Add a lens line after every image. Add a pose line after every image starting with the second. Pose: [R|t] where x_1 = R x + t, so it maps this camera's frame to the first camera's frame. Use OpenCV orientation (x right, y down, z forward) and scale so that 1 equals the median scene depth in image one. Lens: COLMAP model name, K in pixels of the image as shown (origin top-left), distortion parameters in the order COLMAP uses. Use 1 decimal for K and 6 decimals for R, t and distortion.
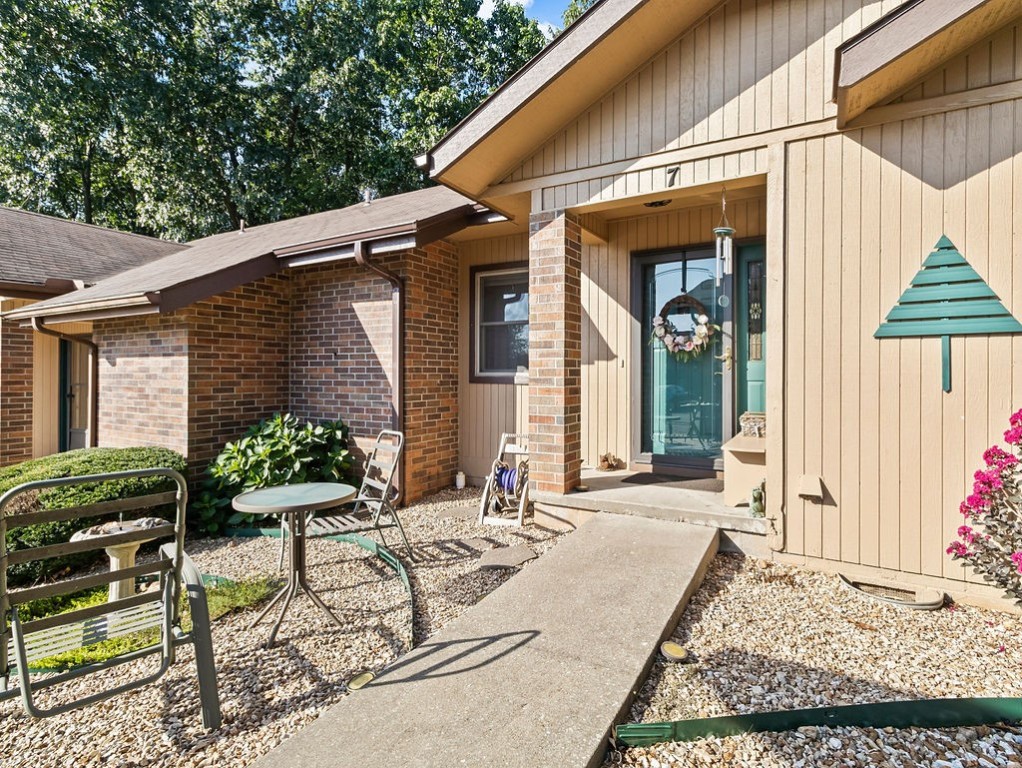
lens RADIAL K [[530.9, 0, 516.6], [0, 530.9, 374.0], [0, 0, 1]] dist [0.003059, 0.002944]
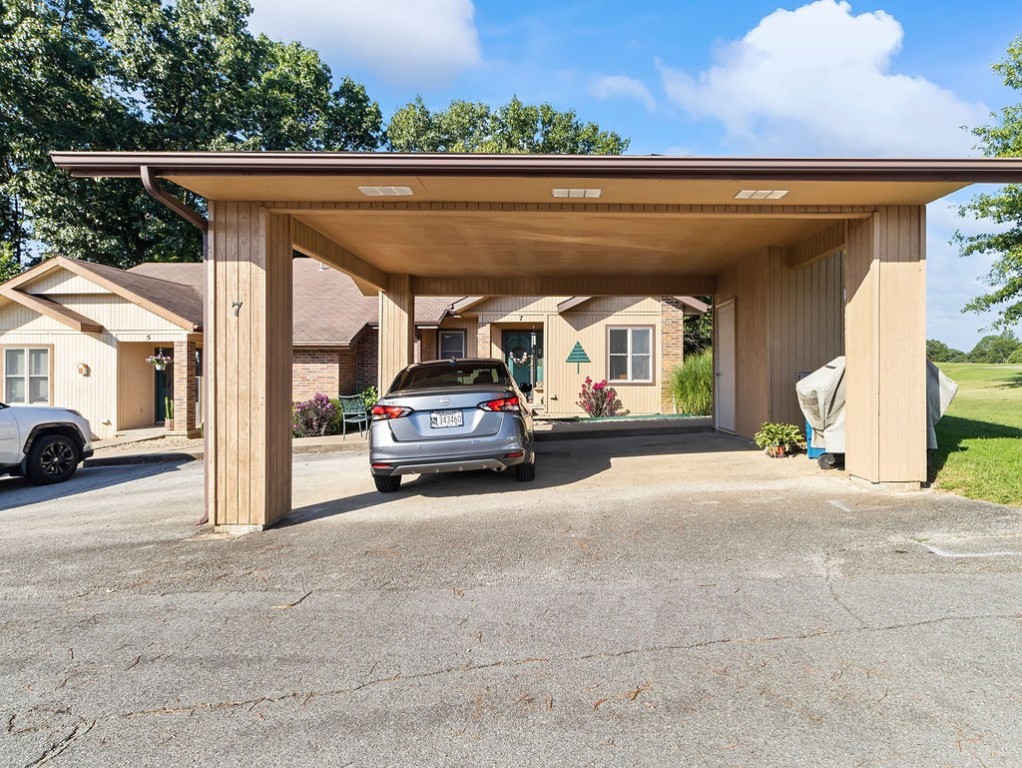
lens RADIAL K [[530.9, 0, 518.0], [0, 530.9, 378.1], [0, 0, 1]] dist [0.003059, 0.002944]
pose [[0.911670, -0.006811, 0.410867, -1.136997], [0.002499, 0.999936, 0.011032, 0.011741], [-0.410916, -0.009031, 0.911629, -2.164046]]
